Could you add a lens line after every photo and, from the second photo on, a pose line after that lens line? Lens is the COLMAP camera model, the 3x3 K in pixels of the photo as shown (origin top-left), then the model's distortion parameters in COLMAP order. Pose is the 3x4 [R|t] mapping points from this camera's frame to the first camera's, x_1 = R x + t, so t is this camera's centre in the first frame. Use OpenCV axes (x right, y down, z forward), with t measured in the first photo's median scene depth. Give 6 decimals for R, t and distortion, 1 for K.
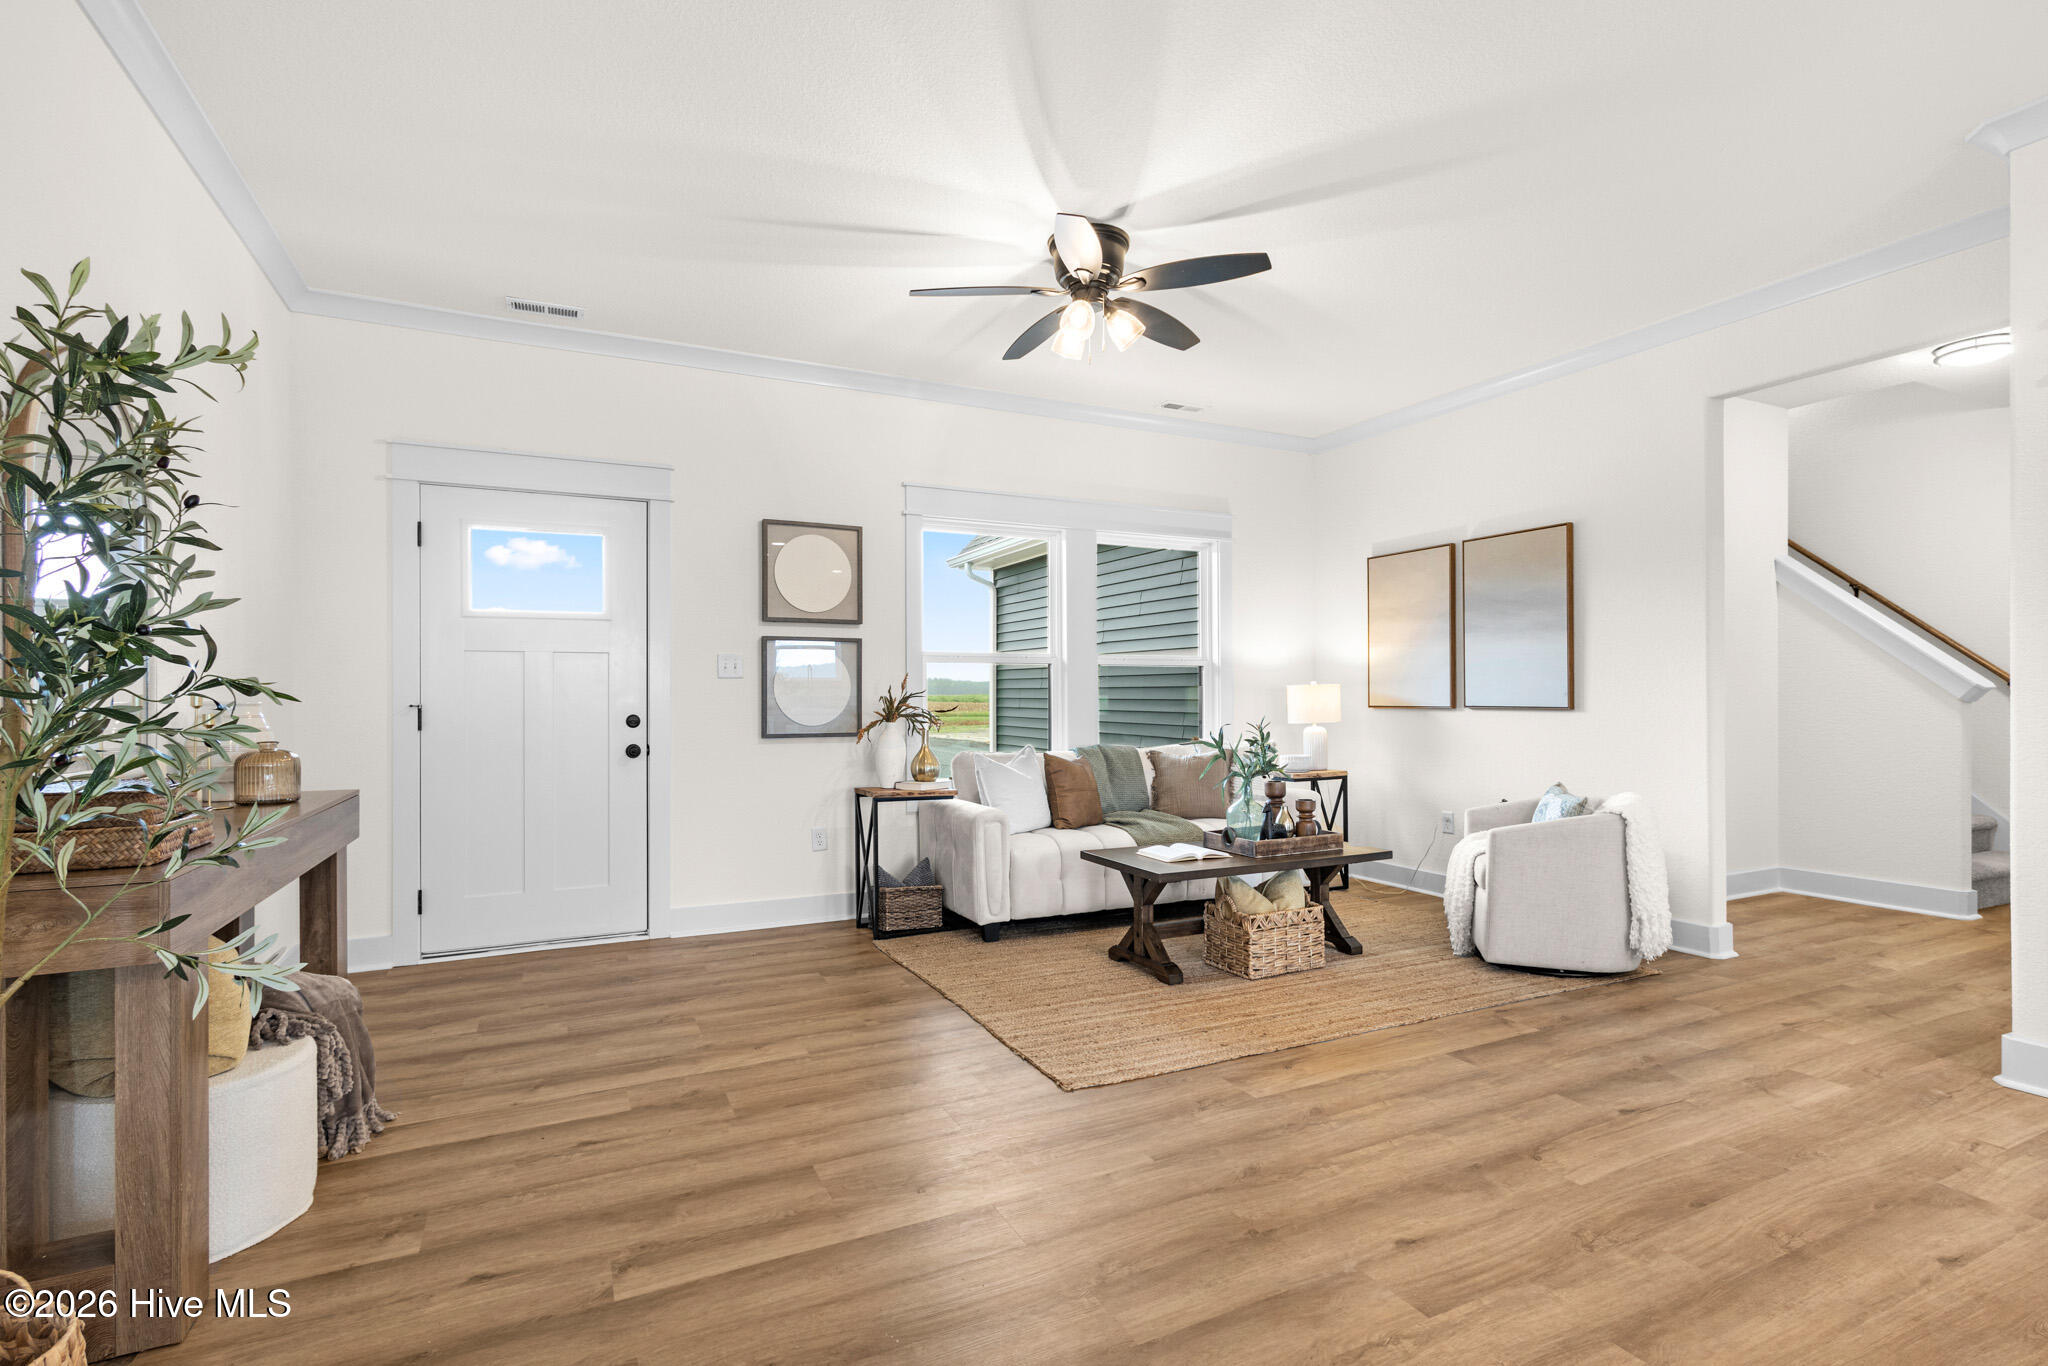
lens RADIAL K [[958.6, 0, 1016.7], [0, 958.6, 688.0], [0, 0, 1]] dist [-0.002299, 0.001063]
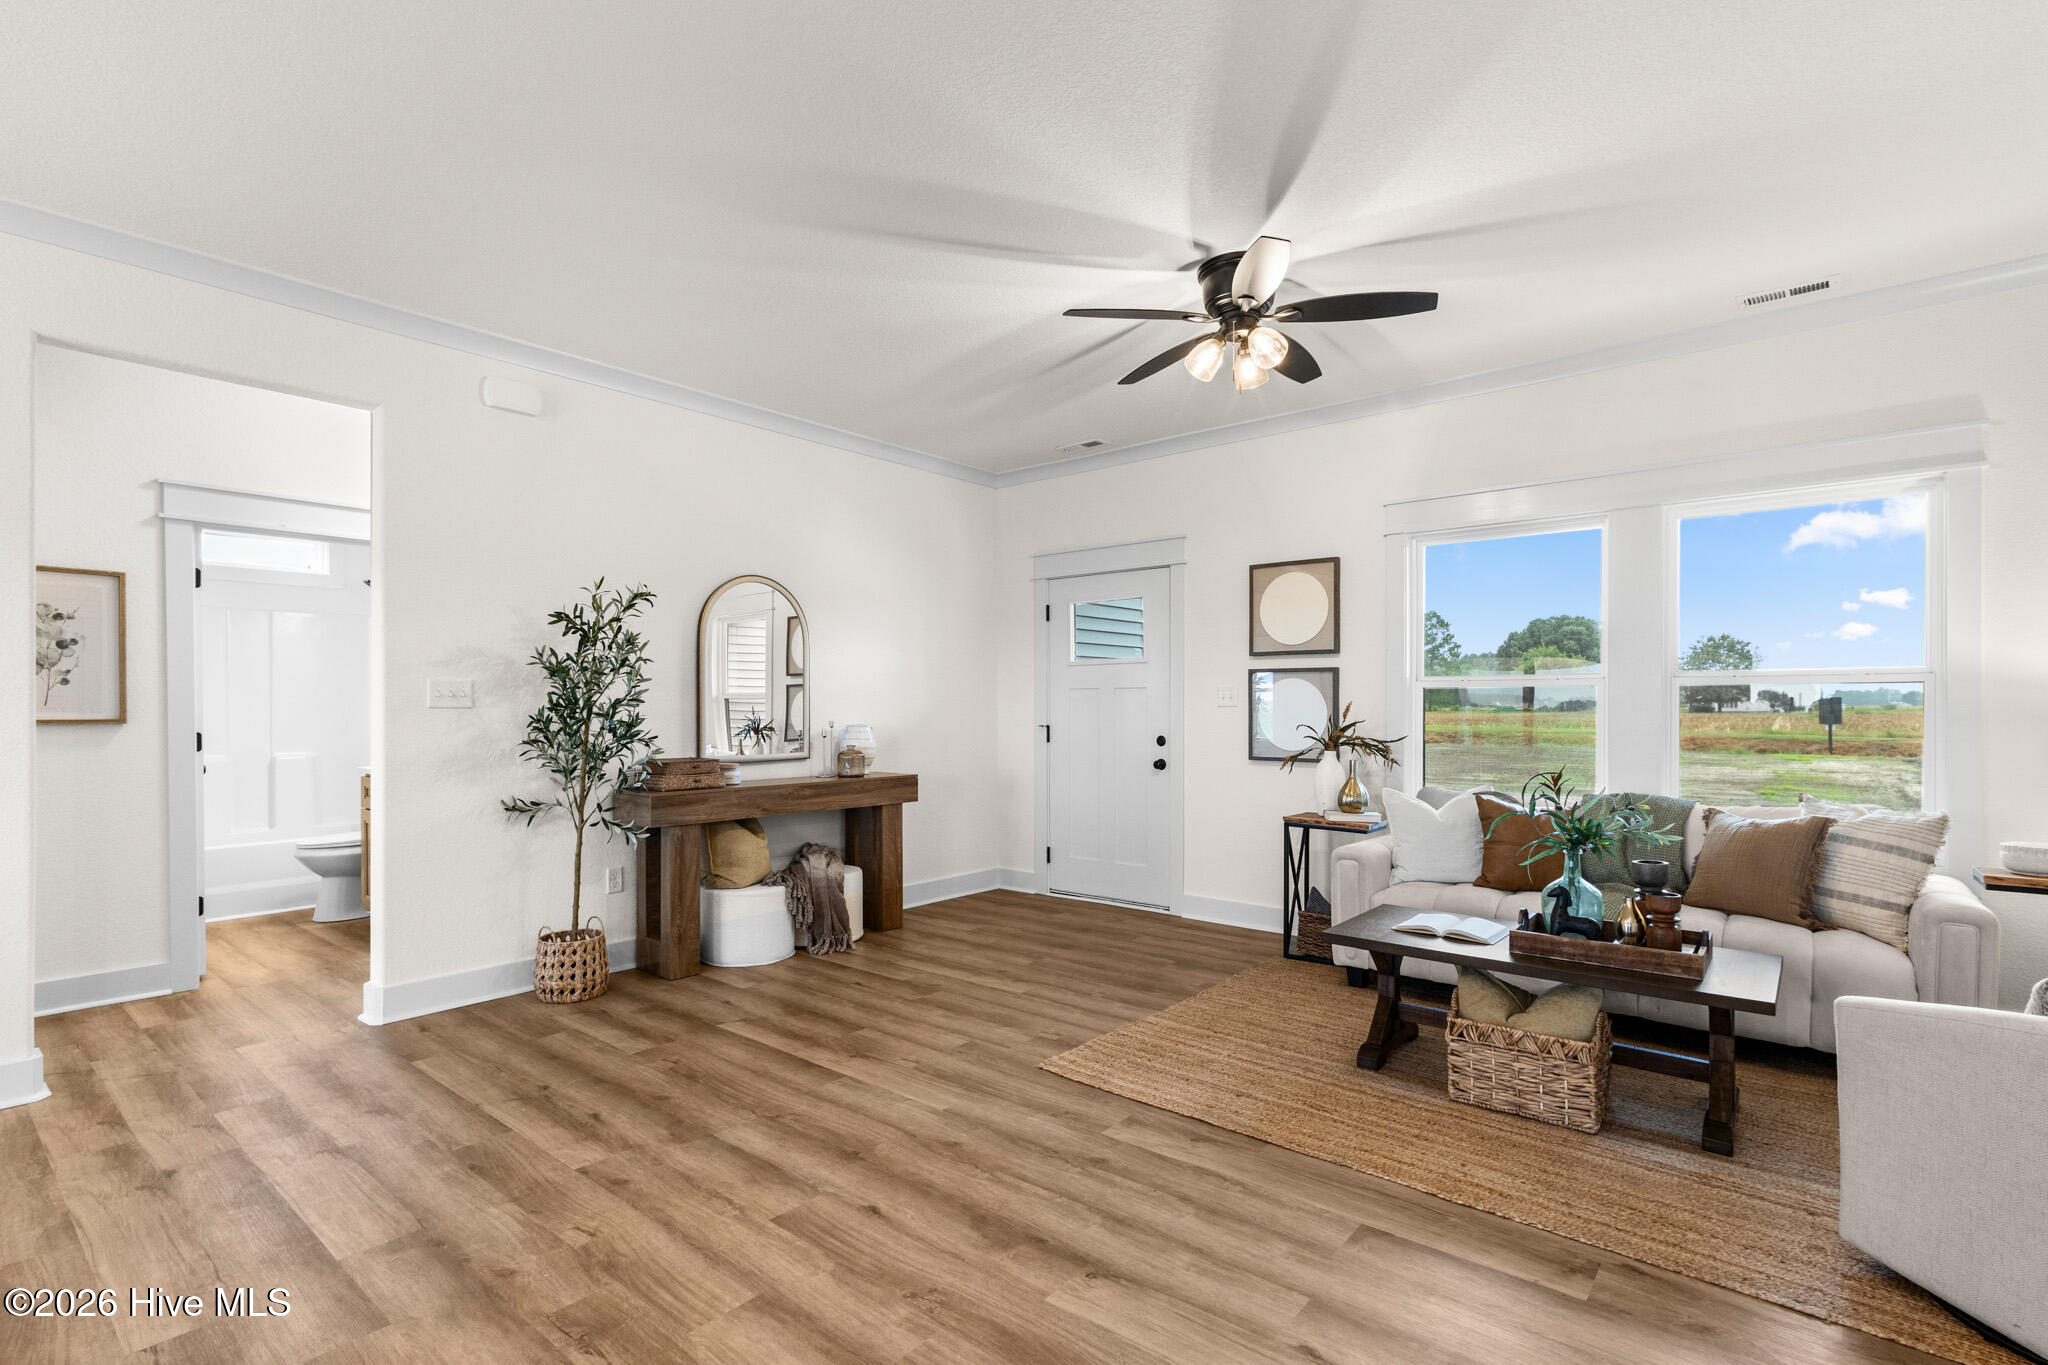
lens RADIAL K [[958.6, 0, 1014.9], [0, 958.6, 697.0], [0, 0, 1]] dist [-0.002299, 0.001063]
pose [[0.409968, -0.006909, -0.912074, 0.969758], [0.004968, 0.999973, -0.005342, -0.025352], [0.912086, -0.002342, 0.409991, 0.425390]]
